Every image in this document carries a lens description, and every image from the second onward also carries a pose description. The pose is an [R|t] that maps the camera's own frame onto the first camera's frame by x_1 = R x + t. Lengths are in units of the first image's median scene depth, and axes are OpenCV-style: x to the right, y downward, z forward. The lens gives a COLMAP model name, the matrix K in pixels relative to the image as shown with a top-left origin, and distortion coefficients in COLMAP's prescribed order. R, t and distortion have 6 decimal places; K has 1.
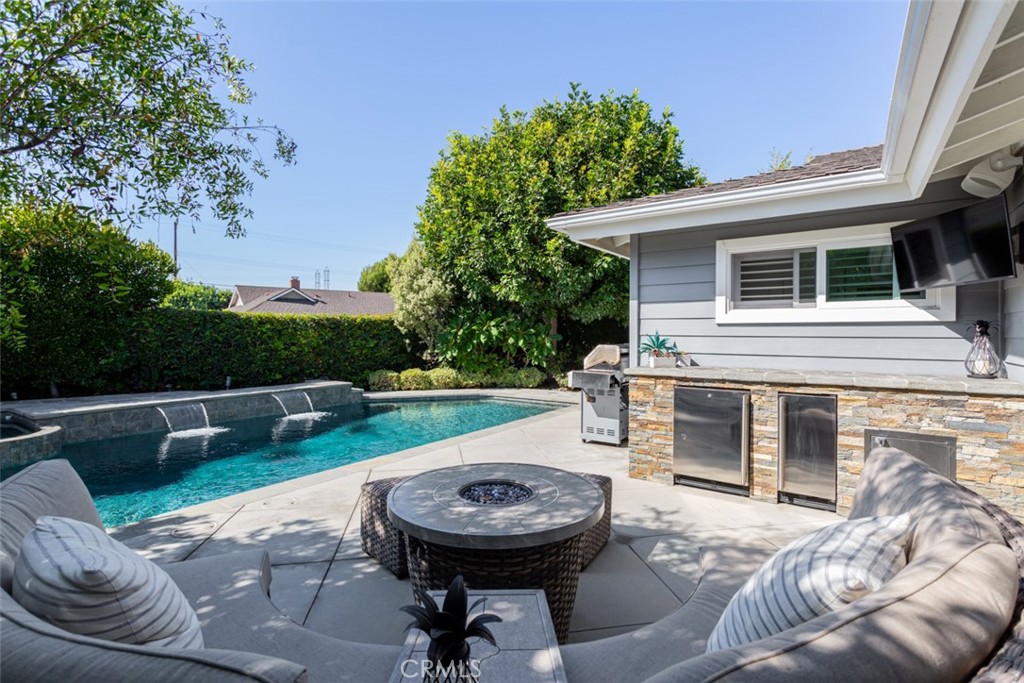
lens RADIAL K [[482.6, 0, 512.0], [0, 482.6, 341.5], [0, 0, 1]] dist [-0.001379, 0.000051]
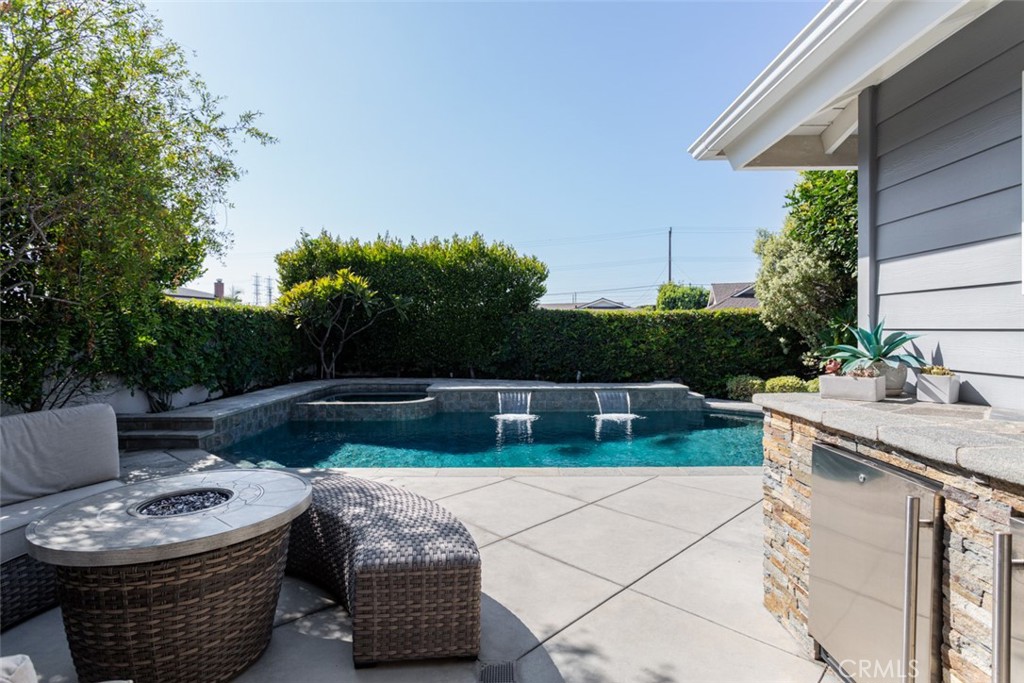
lens RADIAL K [[508.1, 0, 512.0], [0, 508.1, 341.5], [0, 0, 1]] dist [-0.003158, 0.000260]
pose [[0.570634, 0.011530, -0.821123, 0.259845], [-0.009592, 0.999927, 0.007376, -0.000551], [0.821148, 0.003667, 0.570703, 0.229711]]
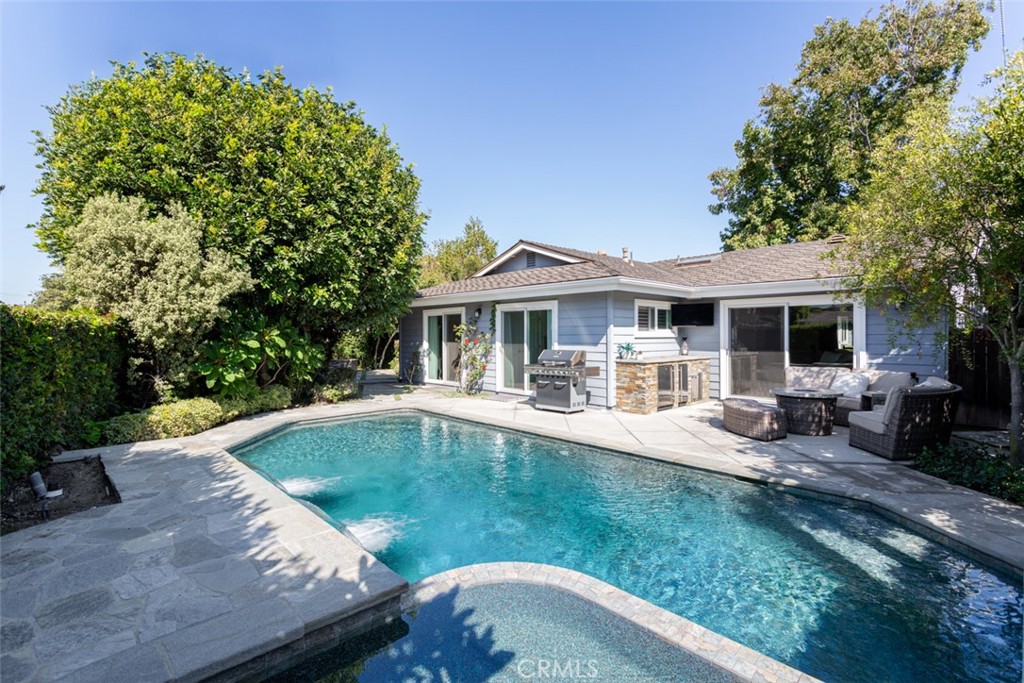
lens RADIAL K [[482.6, 0, 512.0], [0, 482.6, 341.5], [0, 0, 1]] dist [-0.001379, 0.000051]
pose [[0.203313, -0.013216, 0.979025, -0.890419], [0.022284, 0.999712, 0.008868, -0.025357], [-0.978860, 0.020014, 0.203549, 0.553164]]
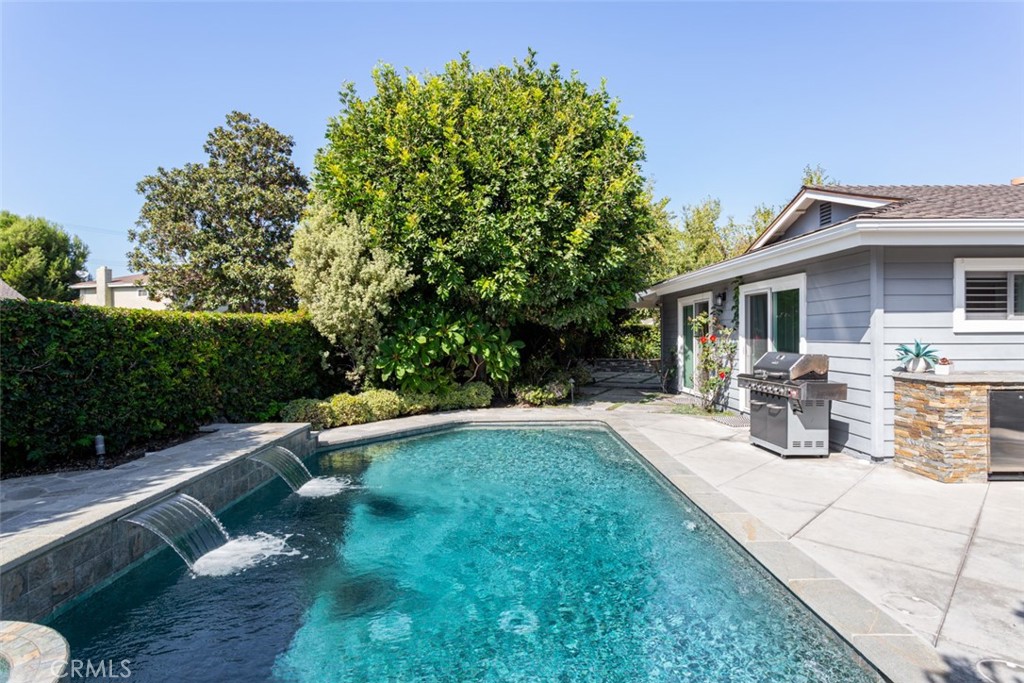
lens RADIAL K [[536.8, 0, 512.0], [0, 536.8, 341.5], [0, 0, 1]] dist [-0.003326, 0.001122]
pose [[0.810878, -0.012849, 0.585075, -0.567793], [0.017144, 0.999851, -0.001802, -0.015816], [-0.584965, 0.011492, 0.810977, 0.299771]]
